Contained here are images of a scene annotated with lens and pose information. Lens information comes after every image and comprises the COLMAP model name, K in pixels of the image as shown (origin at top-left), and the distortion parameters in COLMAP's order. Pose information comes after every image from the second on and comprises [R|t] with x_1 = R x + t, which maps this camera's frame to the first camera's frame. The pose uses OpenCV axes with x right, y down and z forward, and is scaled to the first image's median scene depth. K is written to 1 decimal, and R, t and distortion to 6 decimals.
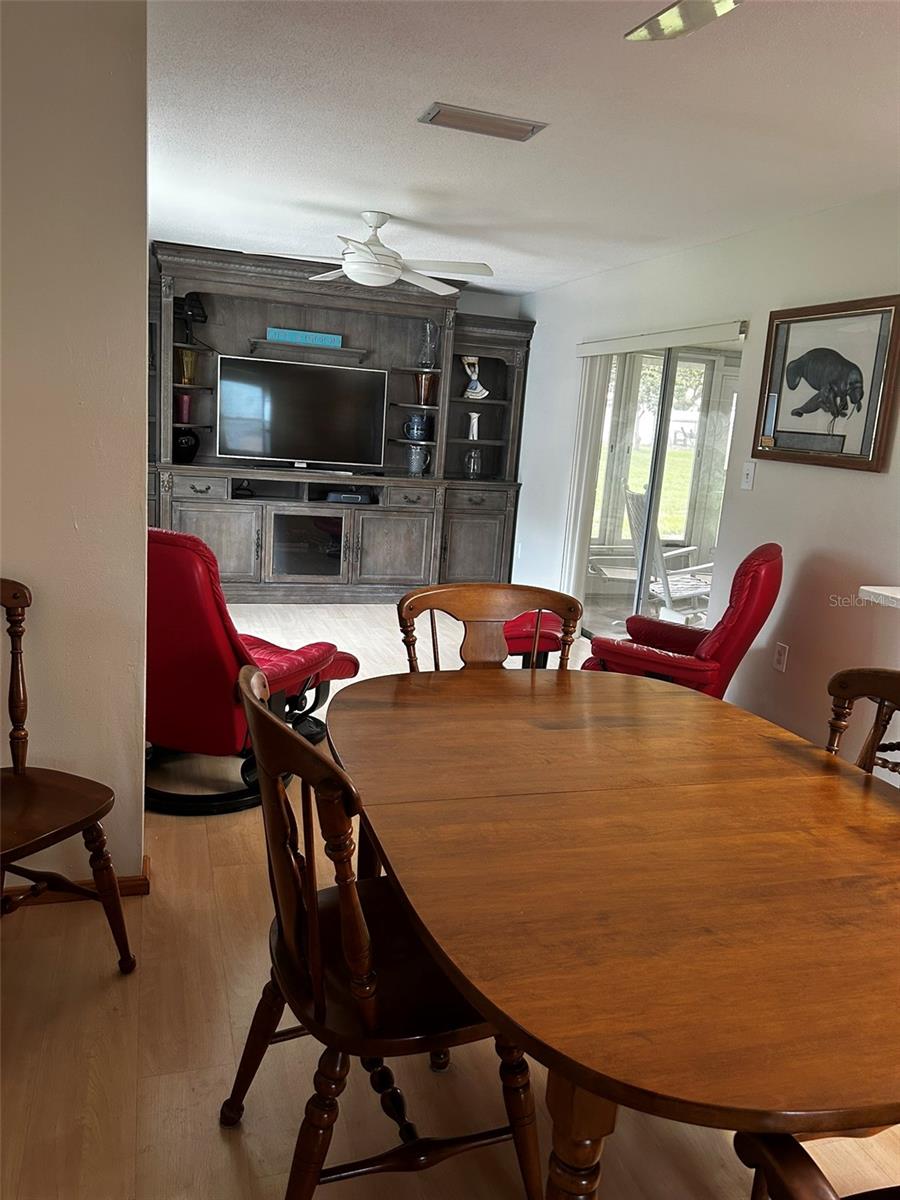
lens RADIAL K [[892.0, 0, 451.7], [0, 892.0, 613.2], [0, 0, 1]] dist [0.139359, -0.359534]
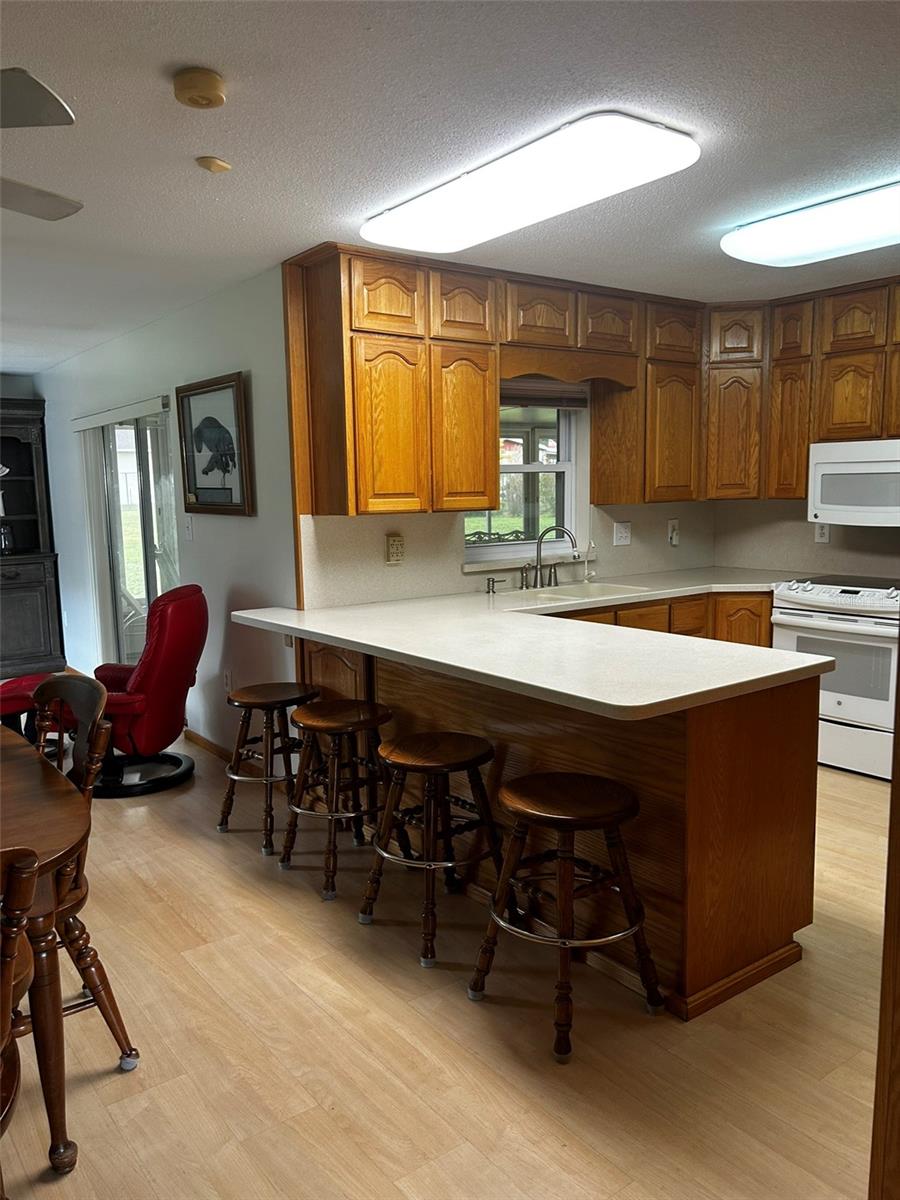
lens RADIAL K [[896.3, 0, 444.8], [0, 896.3, 611.2], [0, 0, 1]] dist [0.066232, -0.093379]
pose [[0.938771, -0.135059, 0.316968, 0.164091], [0.155231, 0.987102, -0.039149, 0.029524], [-0.307593, 0.085955, 0.947628, -0.109288]]
